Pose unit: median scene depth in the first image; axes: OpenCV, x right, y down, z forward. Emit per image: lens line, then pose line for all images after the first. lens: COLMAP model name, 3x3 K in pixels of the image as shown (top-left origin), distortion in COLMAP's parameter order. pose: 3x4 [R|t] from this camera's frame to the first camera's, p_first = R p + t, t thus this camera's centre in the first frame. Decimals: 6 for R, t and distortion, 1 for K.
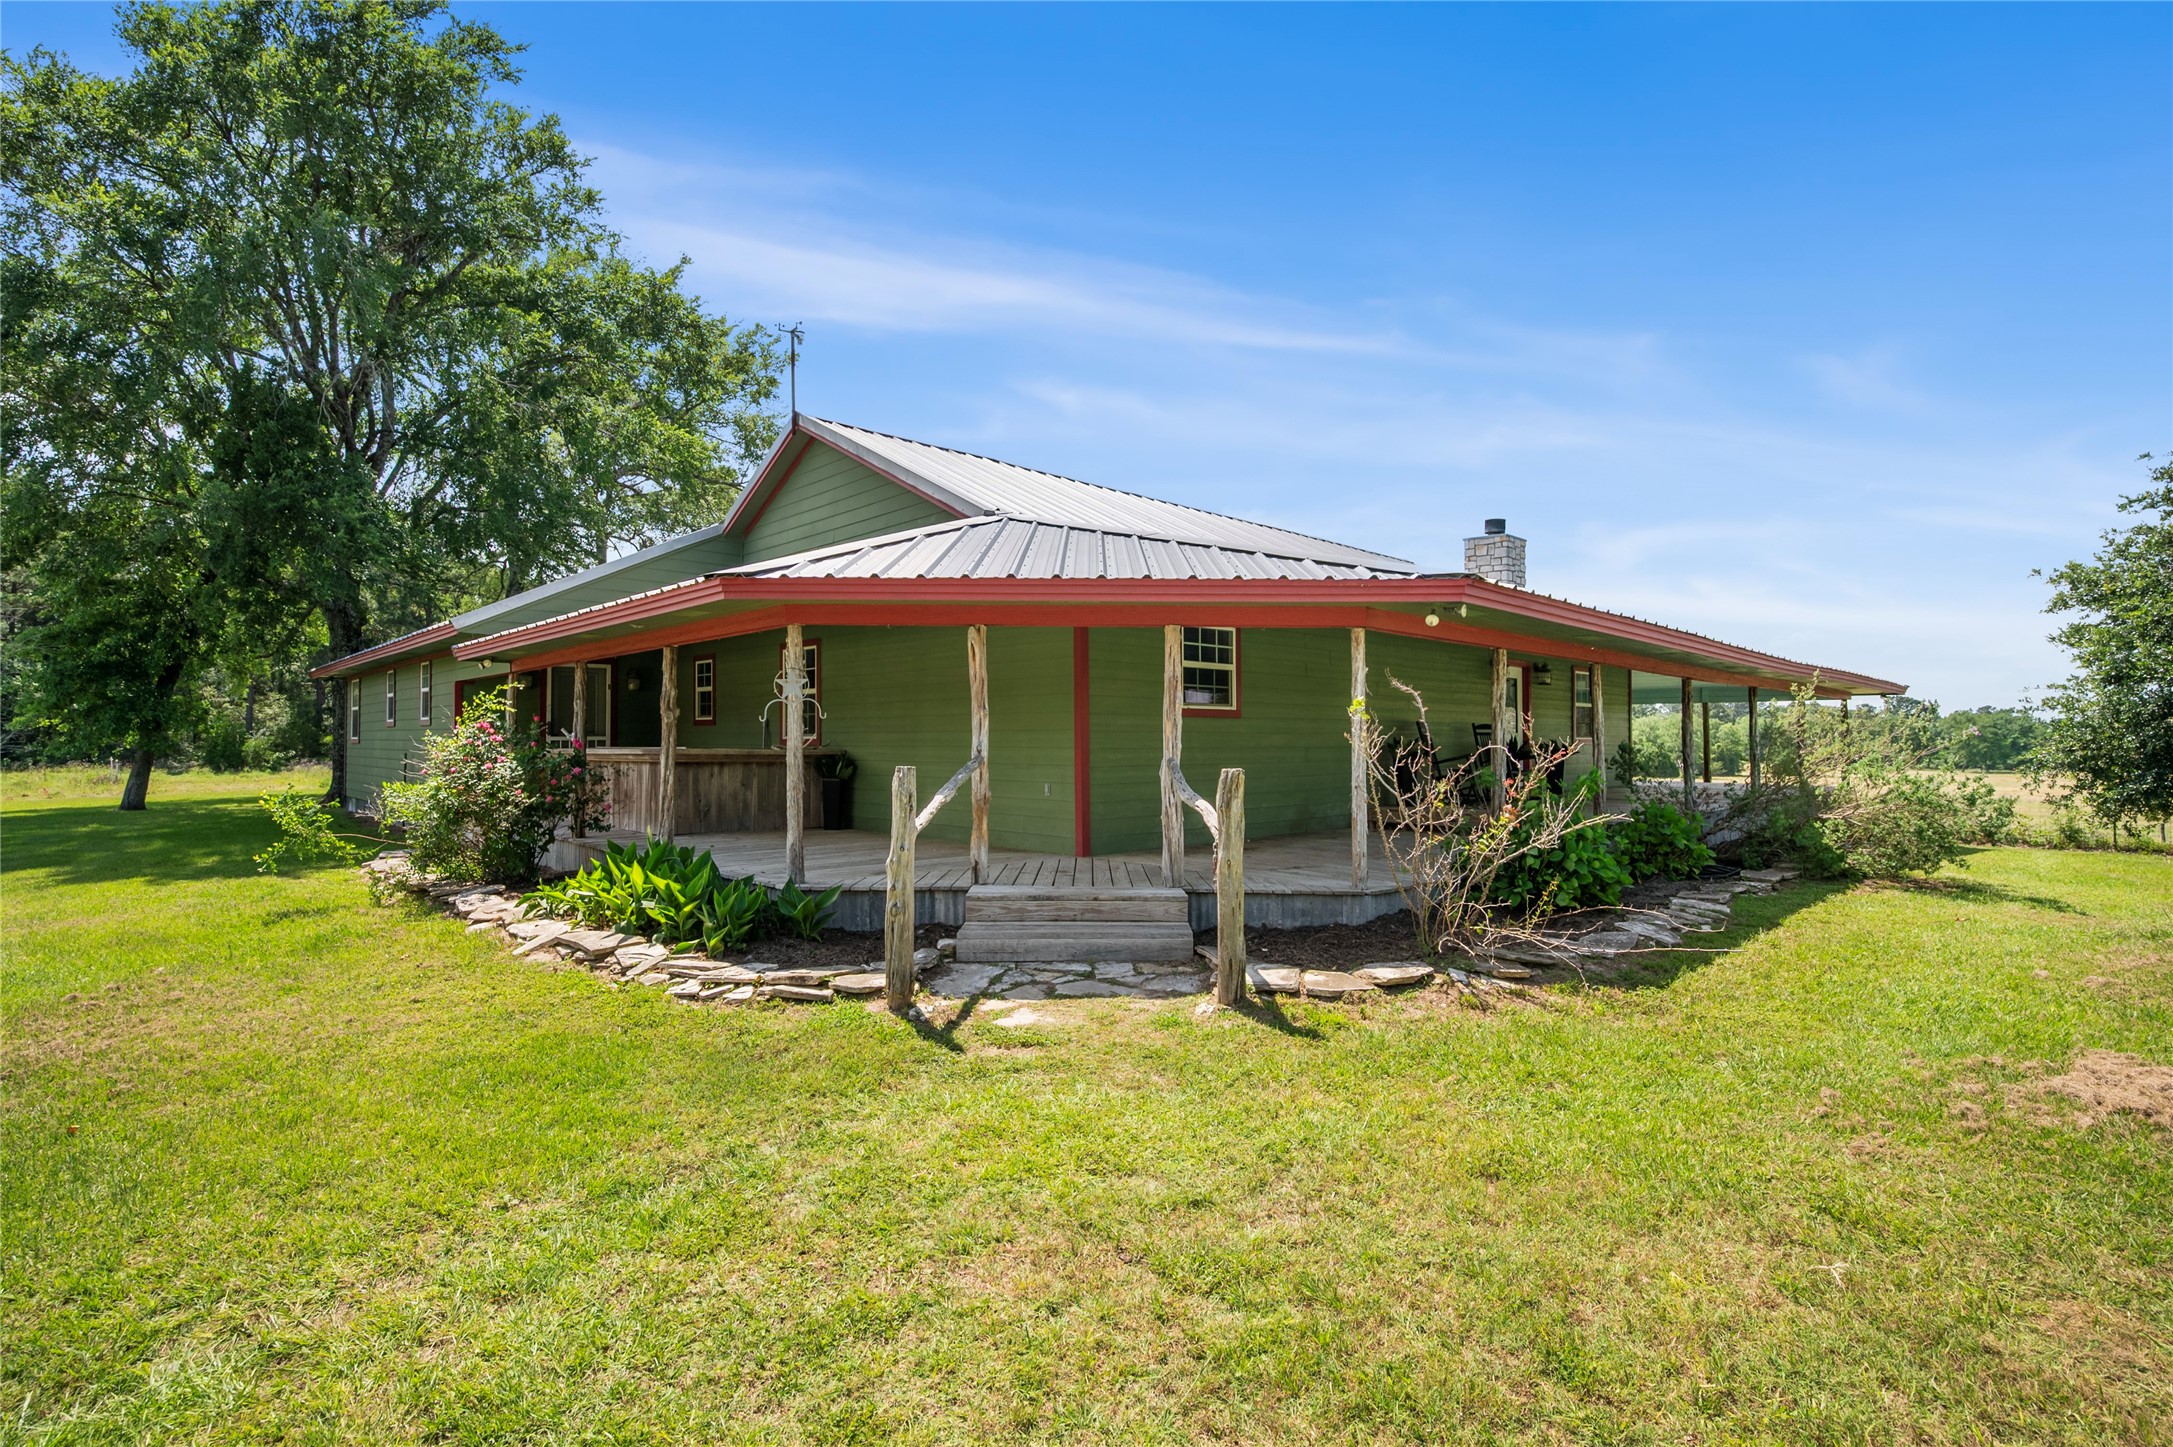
lens RADIAL K [[1009.8, 0, 1088.5], [0, 1009.8, 736.5], [0, 0, 1]] dist [-0.017008, -0.000473]
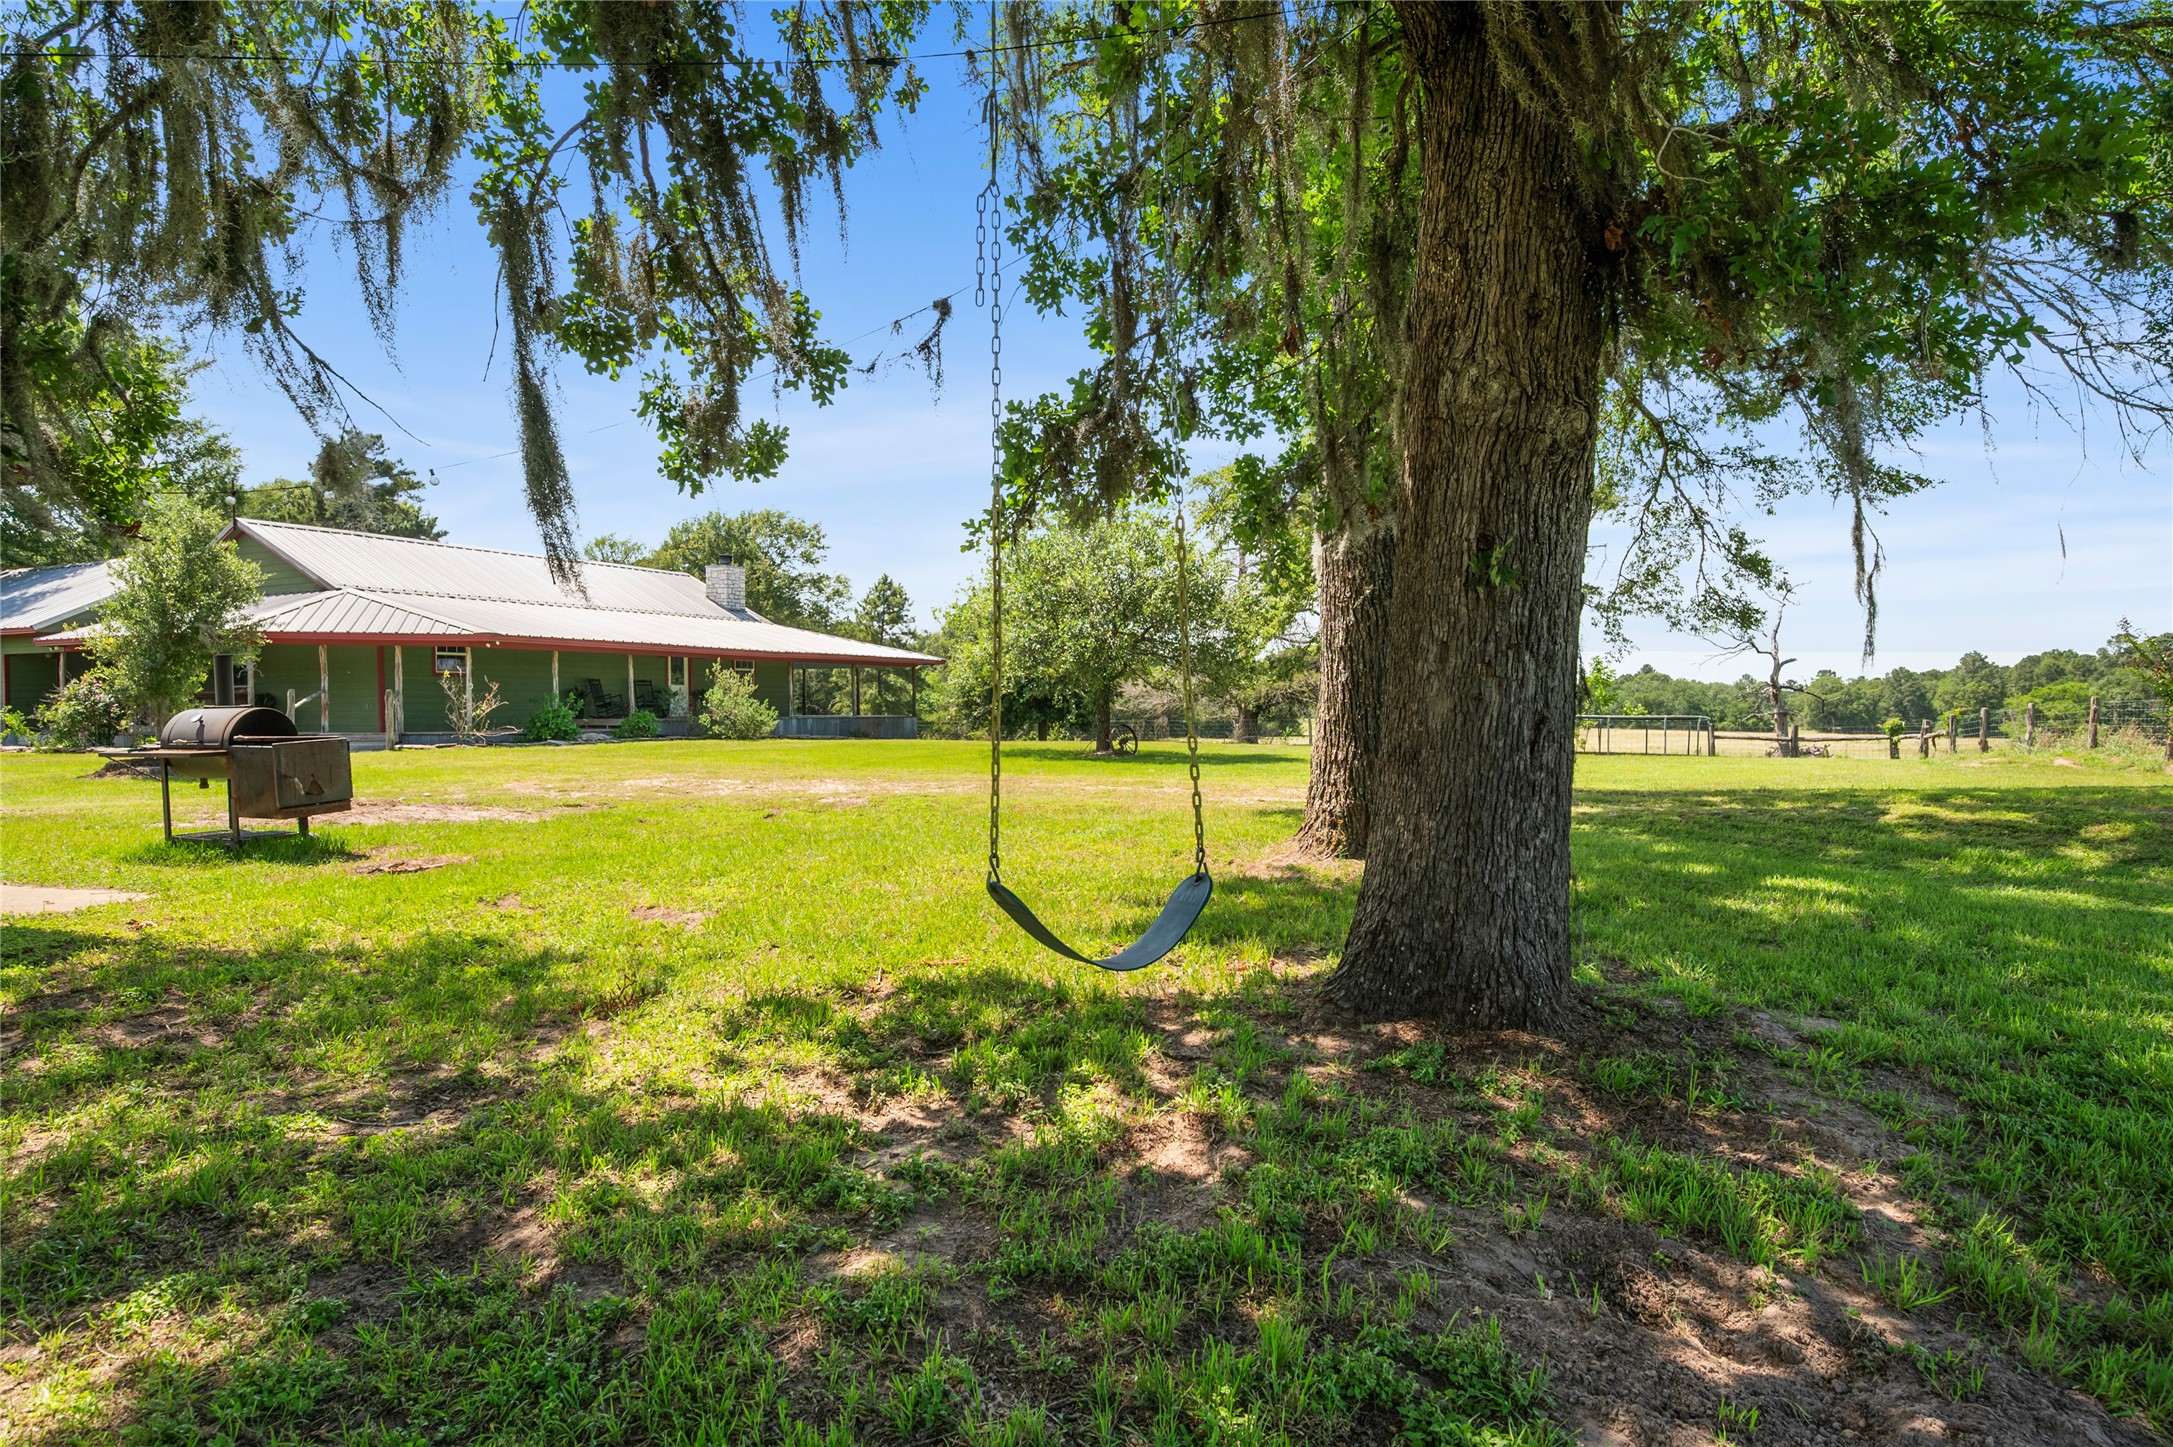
lens RADIAL K [[1248.9, 0, 1088.7], [0, 1248.9, 706.1], [0, 0, 1]] dist [-0.004797, -0.001168]
pose [[0.936635, -0.007437, 0.350227, 0.503274], [0.005686, 0.999966, 0.006026, 0.041803], [-0.350260, -0.003652, 0.936645, -2.265906]]
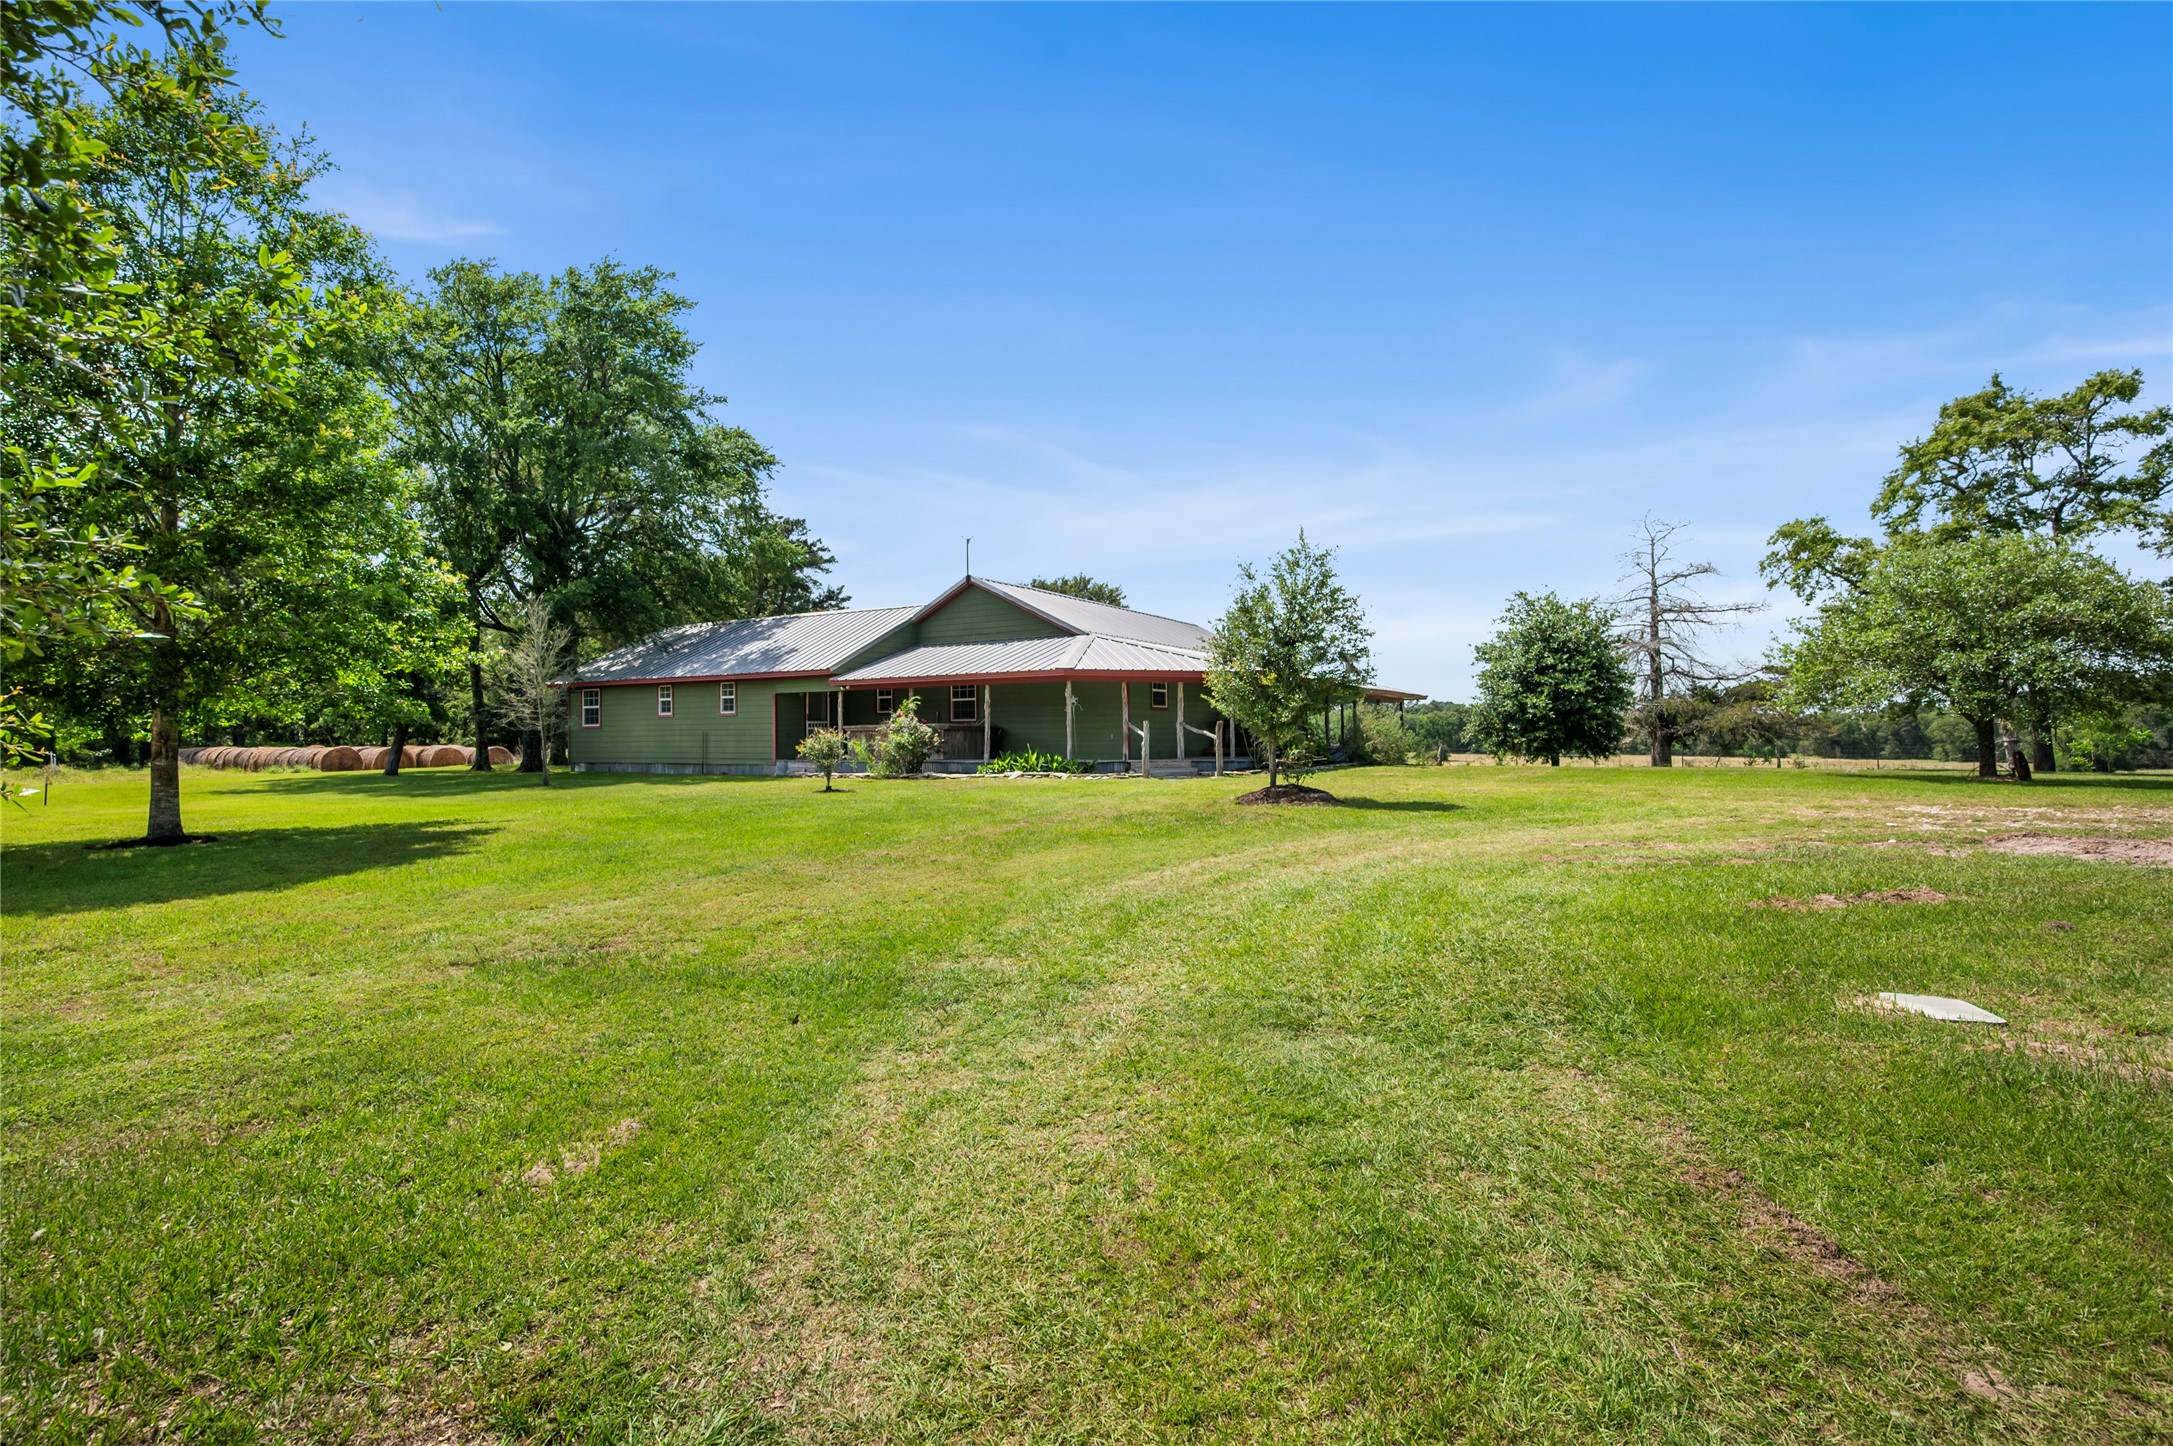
lens RADIAL K [[1009.8, 0, 1086.6], [0, 1009.8, 720.2], [0, 0, 1]] dist [-0.017008, -0.000473]
pose [[0.962793, -0.005452, 0.270186, -0.822766], [0.009283, 0.999874, -0.012904, 0.042352], [-0.270081, 0.014932, 0.962722, -1.563062]]
